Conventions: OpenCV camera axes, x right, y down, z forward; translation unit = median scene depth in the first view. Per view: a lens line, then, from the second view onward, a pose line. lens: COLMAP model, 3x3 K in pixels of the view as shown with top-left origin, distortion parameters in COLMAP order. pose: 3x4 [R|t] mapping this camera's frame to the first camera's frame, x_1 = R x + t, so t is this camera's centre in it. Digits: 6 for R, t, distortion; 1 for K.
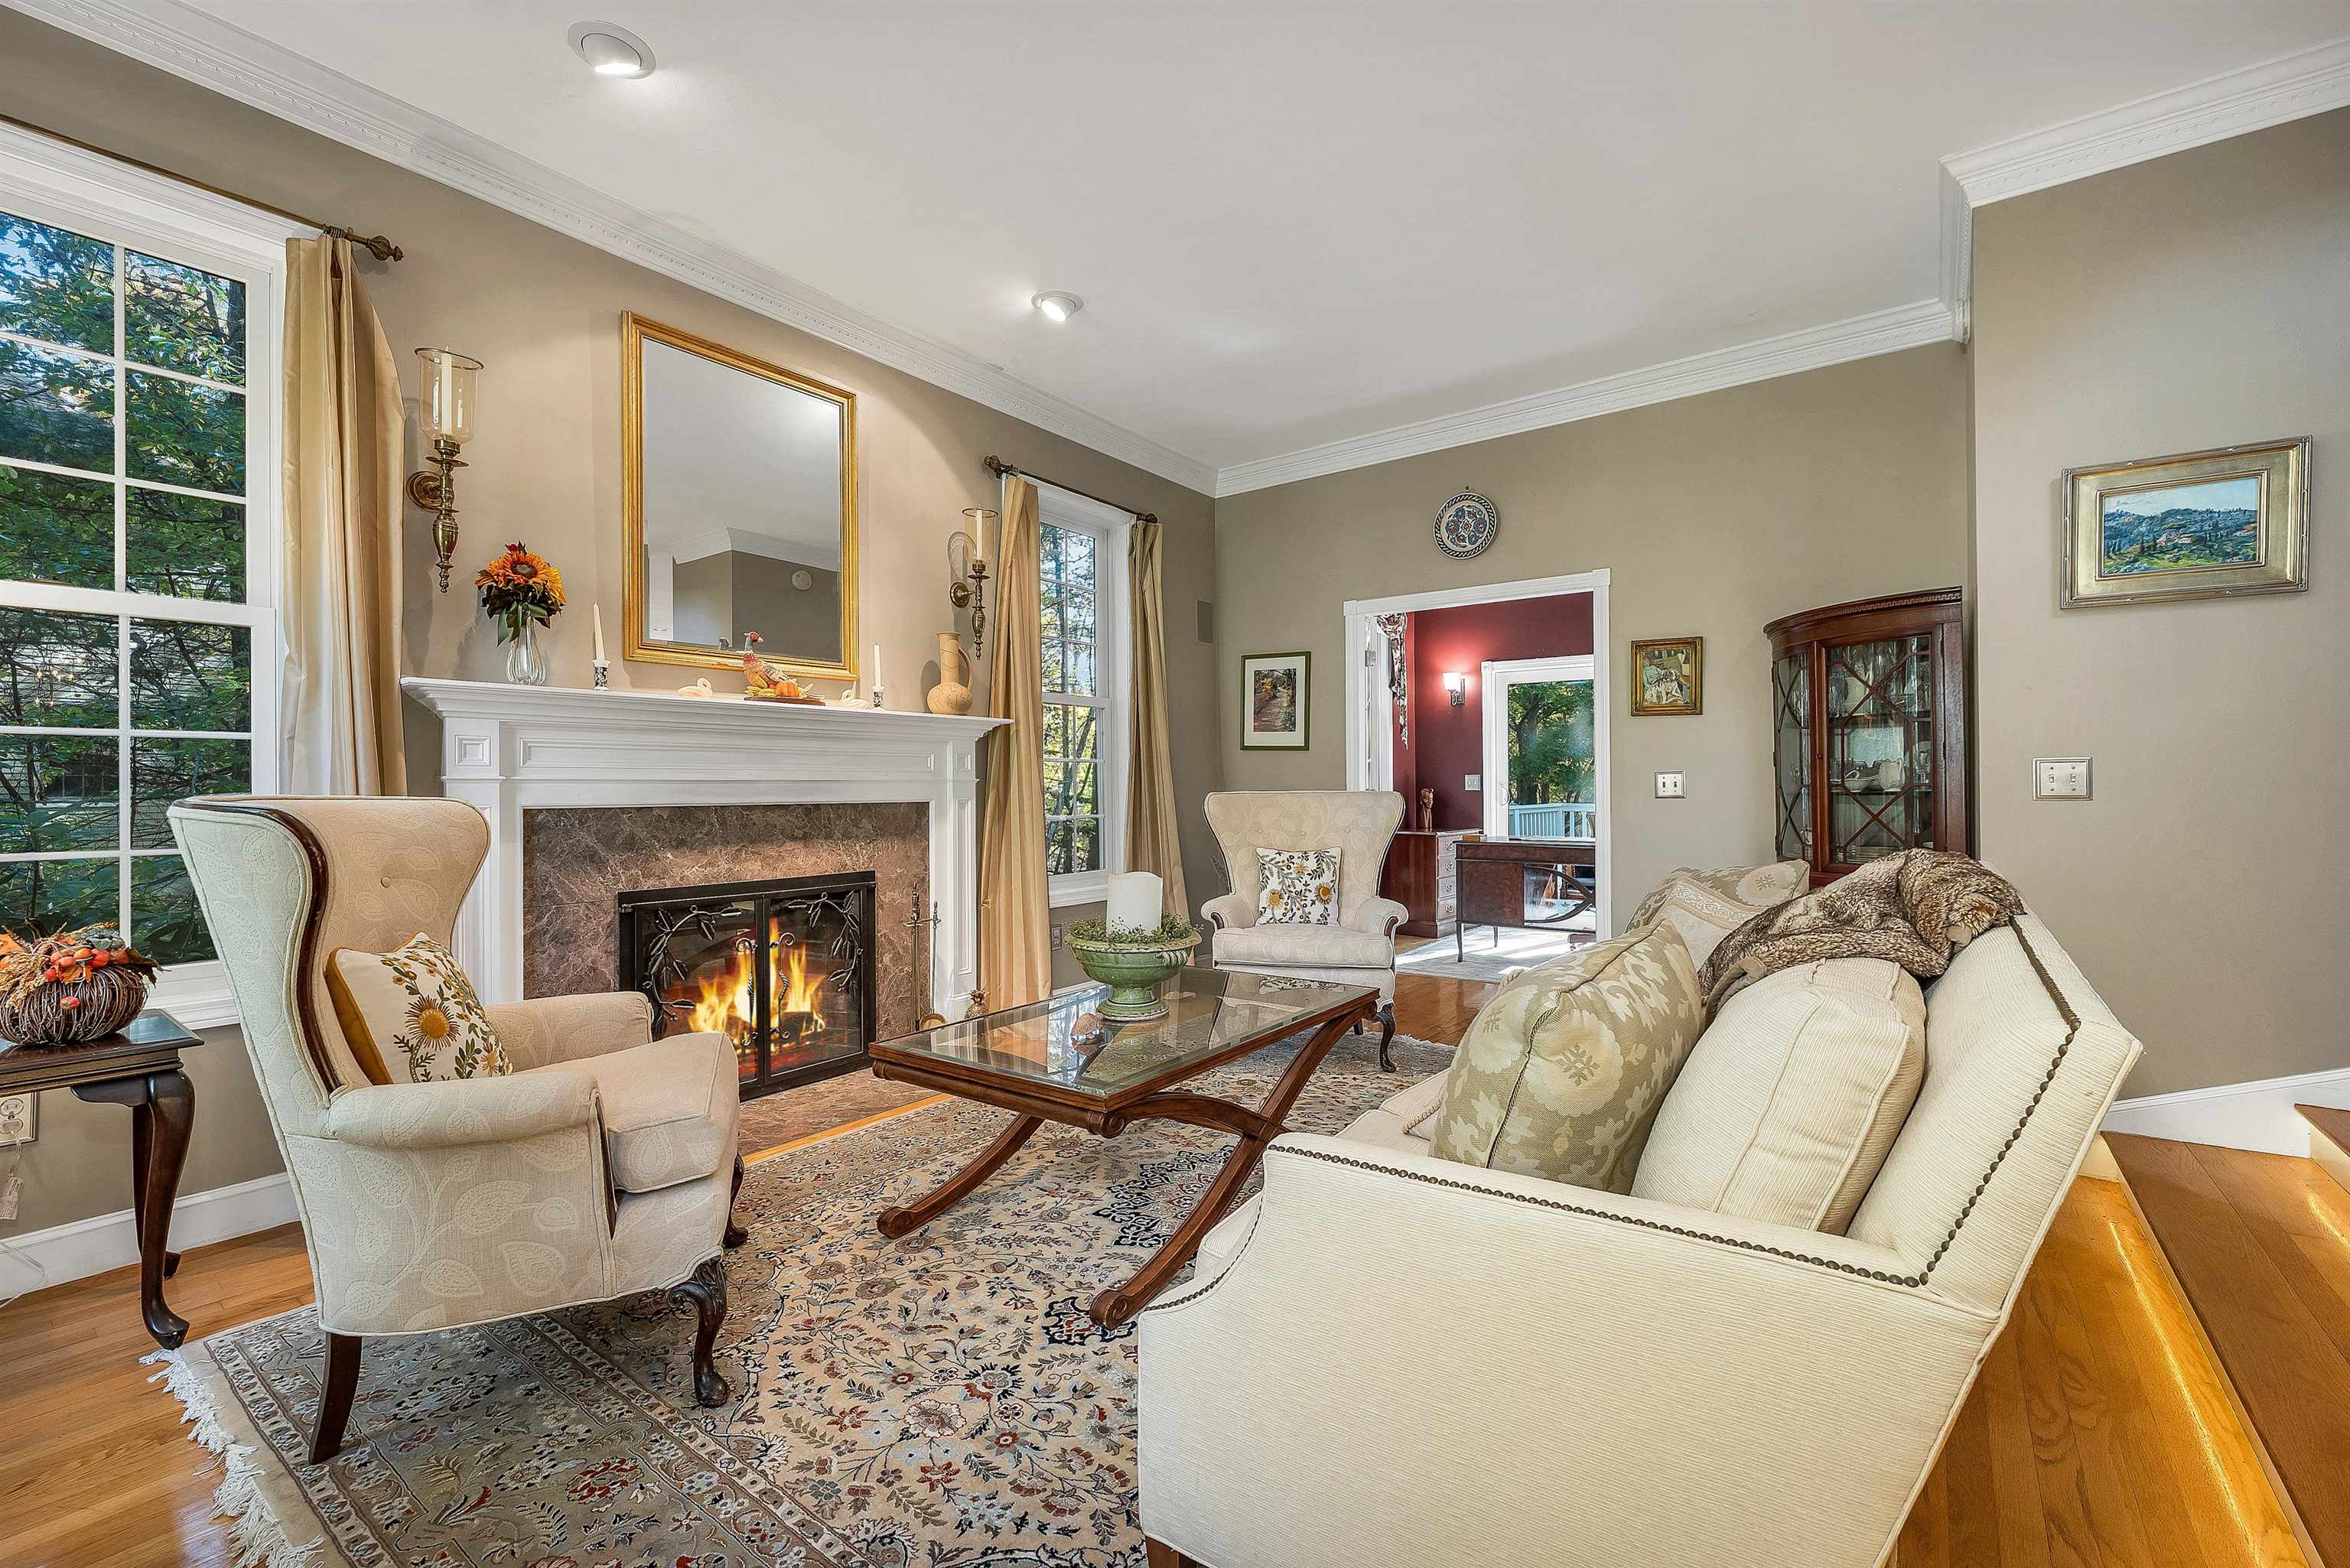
lens RADIAL K [[990.5, 0, 1192.5], [0, 990.5, 782.4], [0, 0, 1]] dist [0.000451, 0.000134]
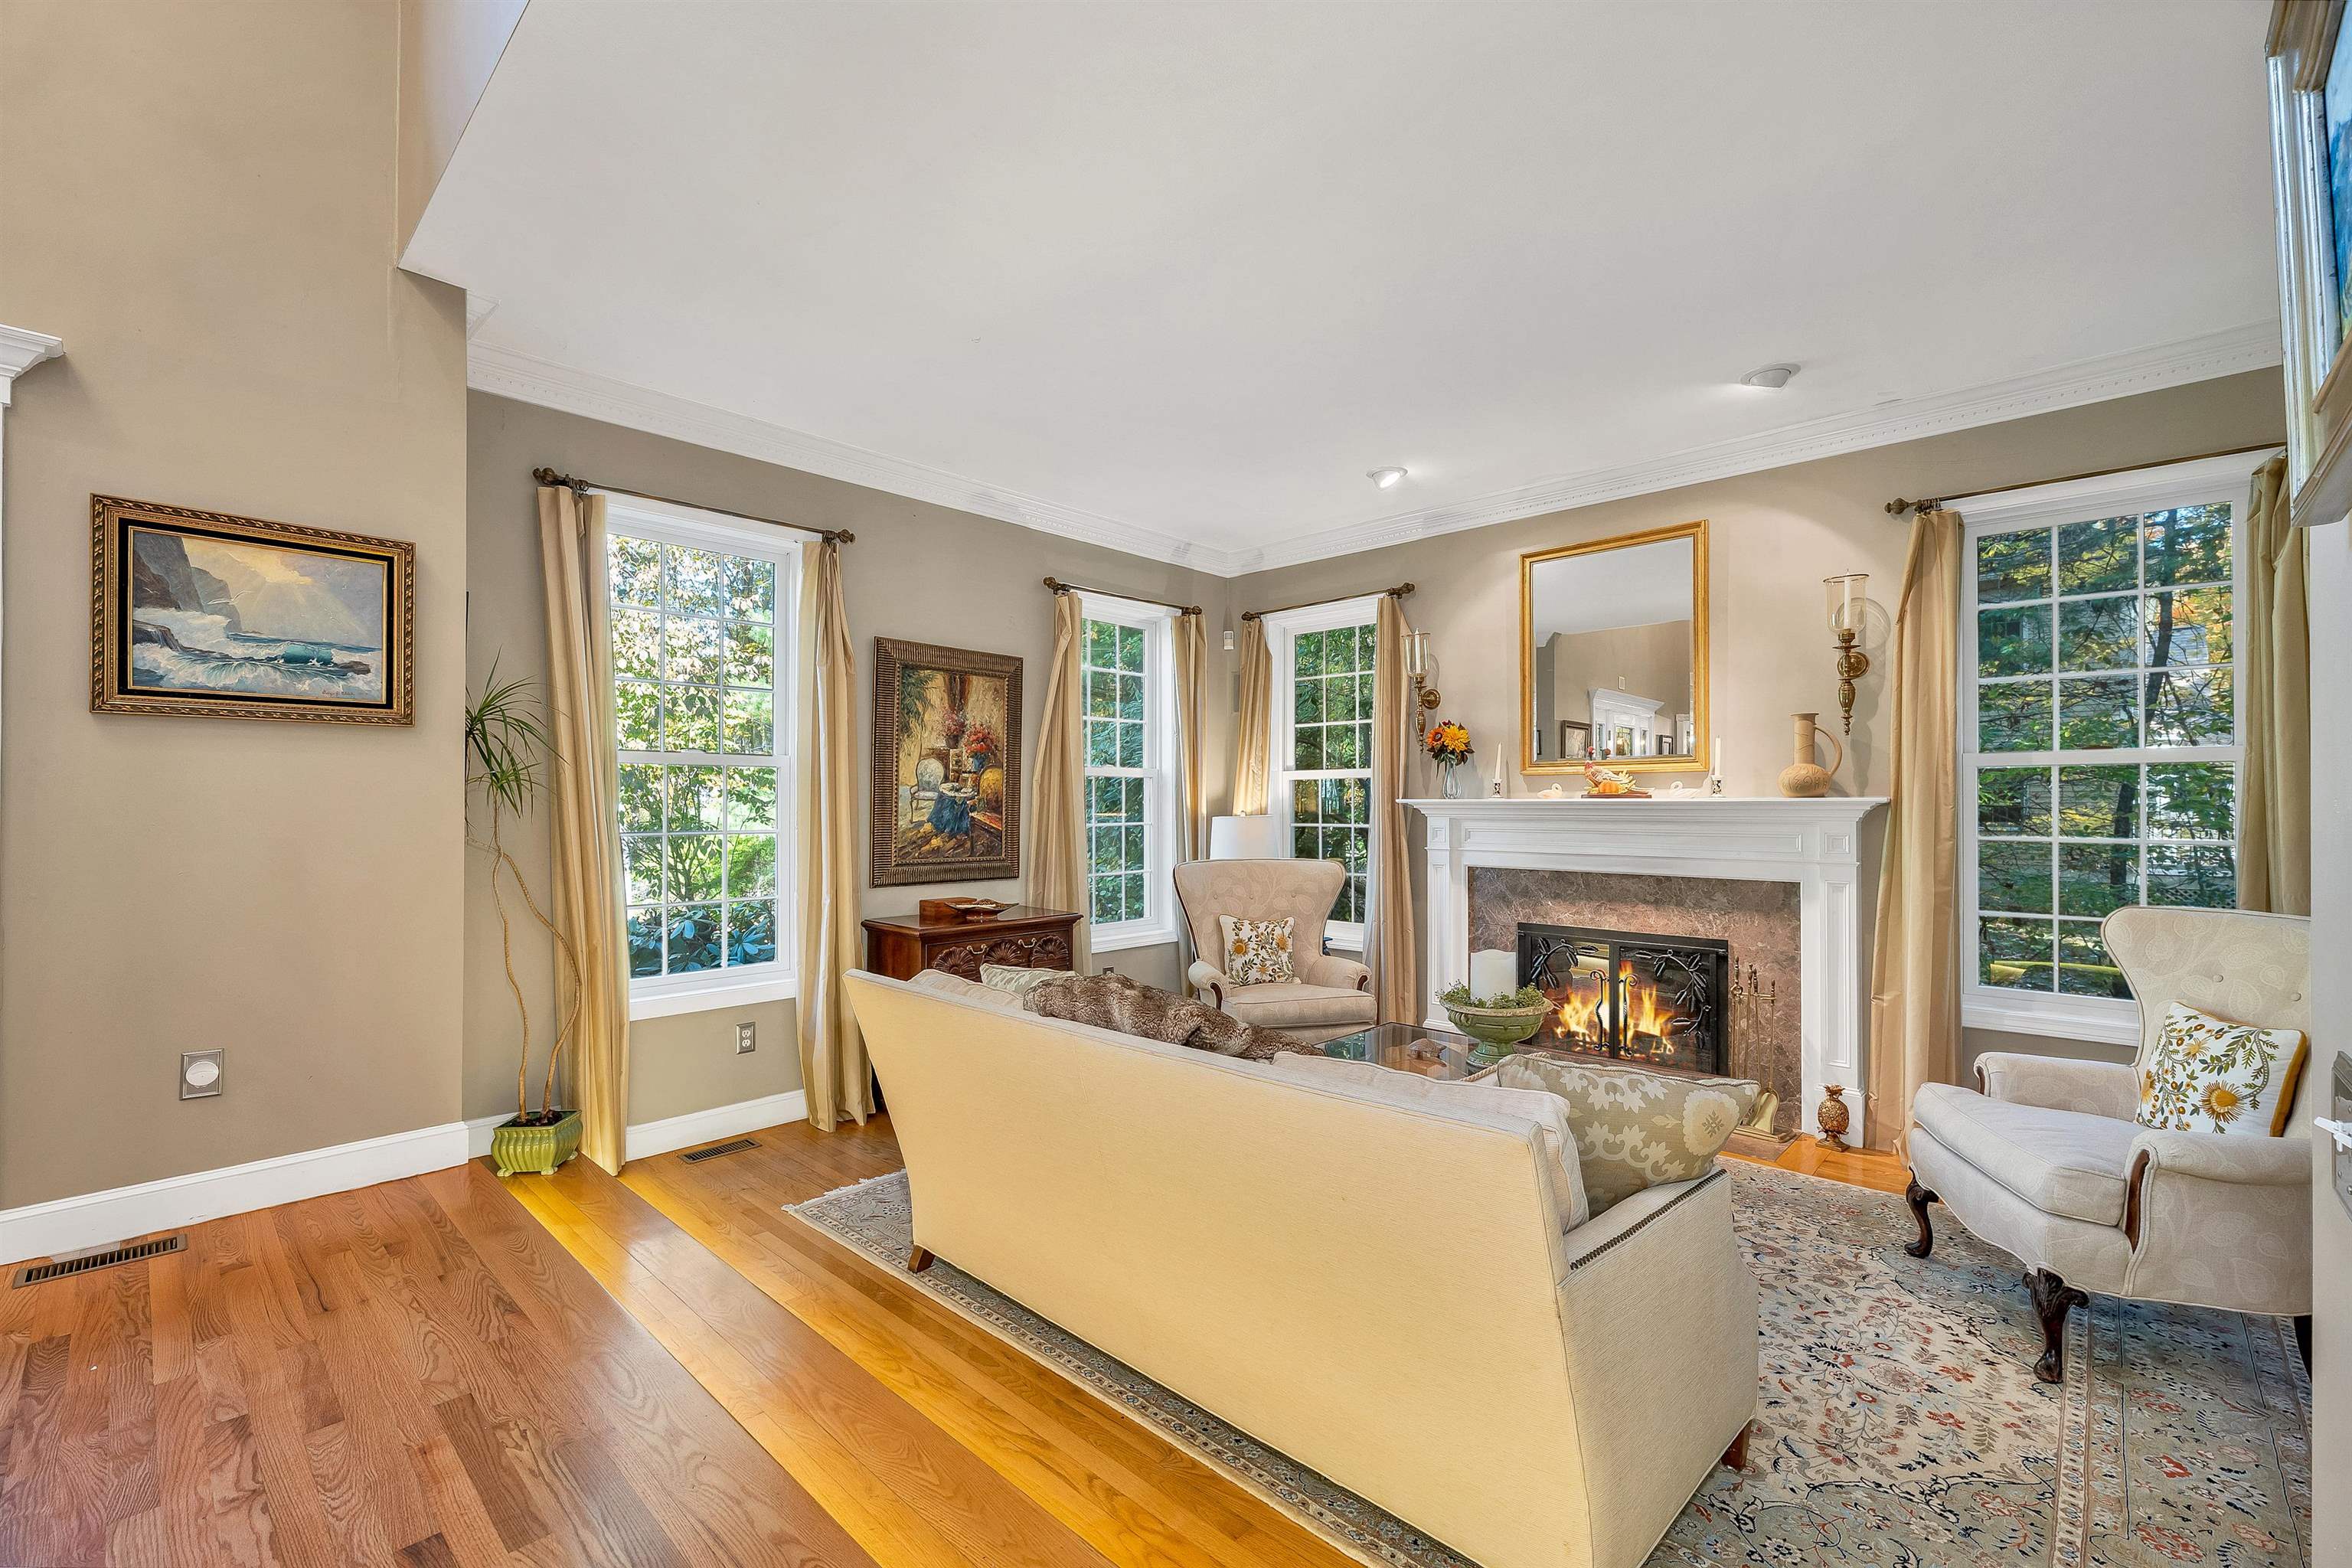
lens RADIAL K [[991.4, 0, 1170.3], [0, 991.4, 803.2], [0, 0, 1]] dist [0.000451, 0.000134]
pose [[-0.128419, 0.004977, -0.991707, 0.927290], [0.006038, 0.999973, 0.004237, -0.078297], [0.991702, -0.005444, -0.128446, 0.565084]]
